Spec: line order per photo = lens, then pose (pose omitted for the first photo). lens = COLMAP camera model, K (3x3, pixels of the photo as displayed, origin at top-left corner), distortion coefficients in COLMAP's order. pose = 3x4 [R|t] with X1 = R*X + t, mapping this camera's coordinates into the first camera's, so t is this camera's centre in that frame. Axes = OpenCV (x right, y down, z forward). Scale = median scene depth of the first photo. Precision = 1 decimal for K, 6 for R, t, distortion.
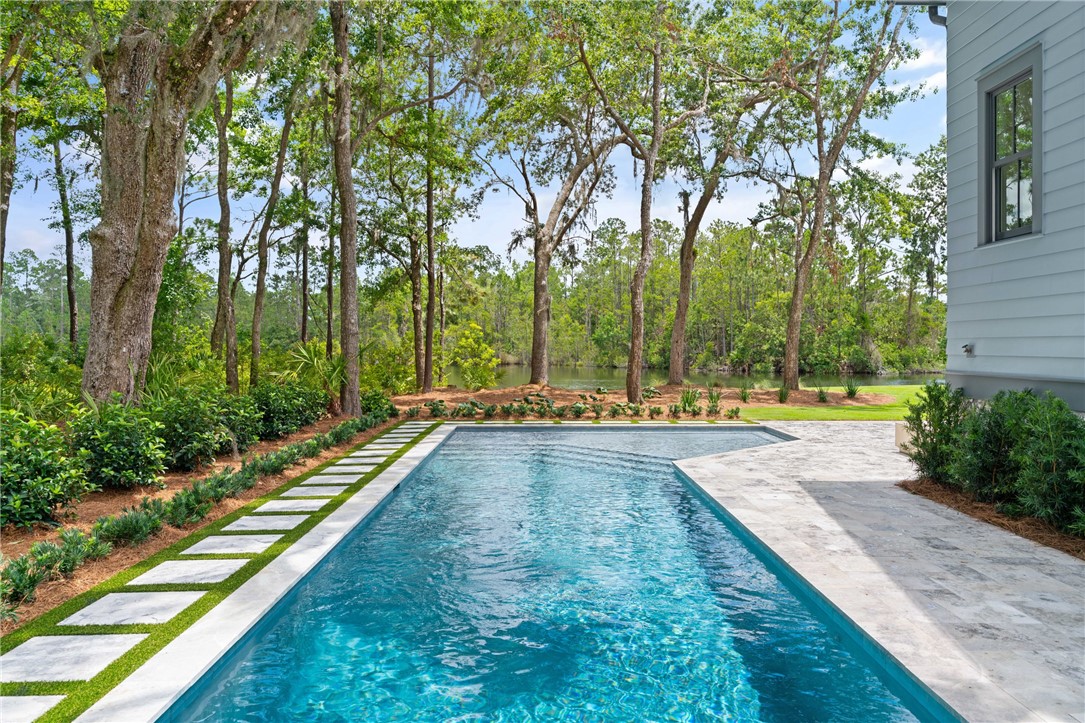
lens RADIAL K [[824.3, 0, 543.4], [0, 824.3, 356.7], [0, 0, 1]] dist [-0.000962, 0.002545]
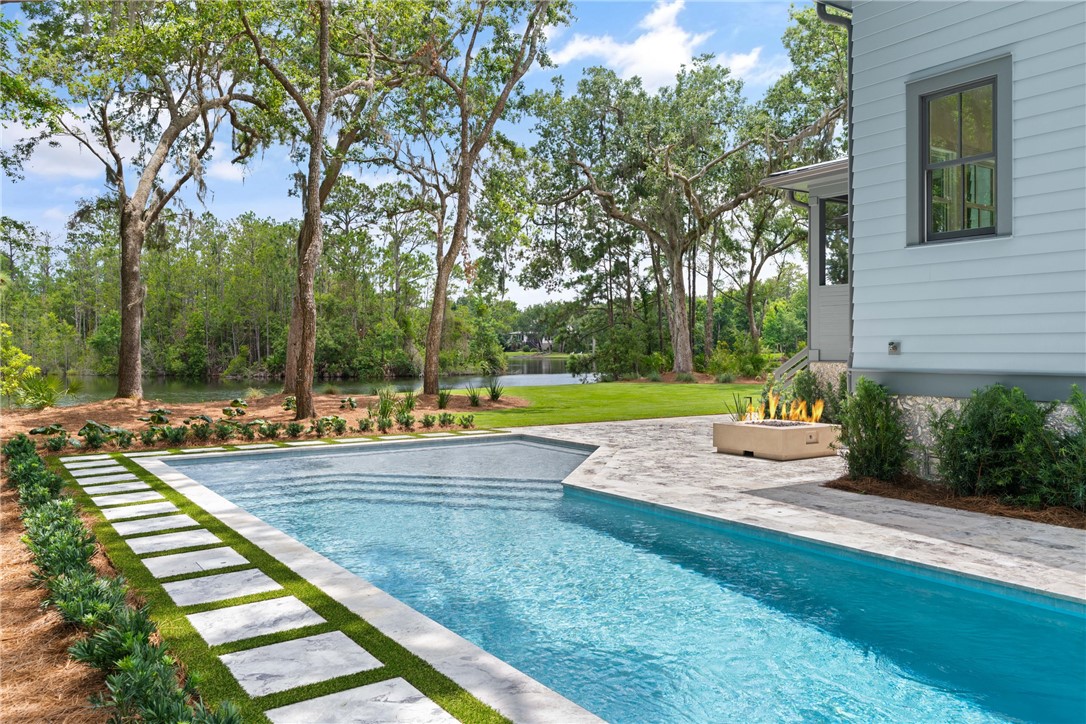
lens RADIAL K [[850.3, 0, 542.8], [0, 850.3, 361.9], [0, 0, 1]] dist [0.000456, -0.000373]
pose [[0.833458, -0.011251, 0.552468, -0.123259], [0.010935, 0.999933, 0.003868, 0.000296], [-0.552474, 0.002817, 0.833525, 0.105368]]
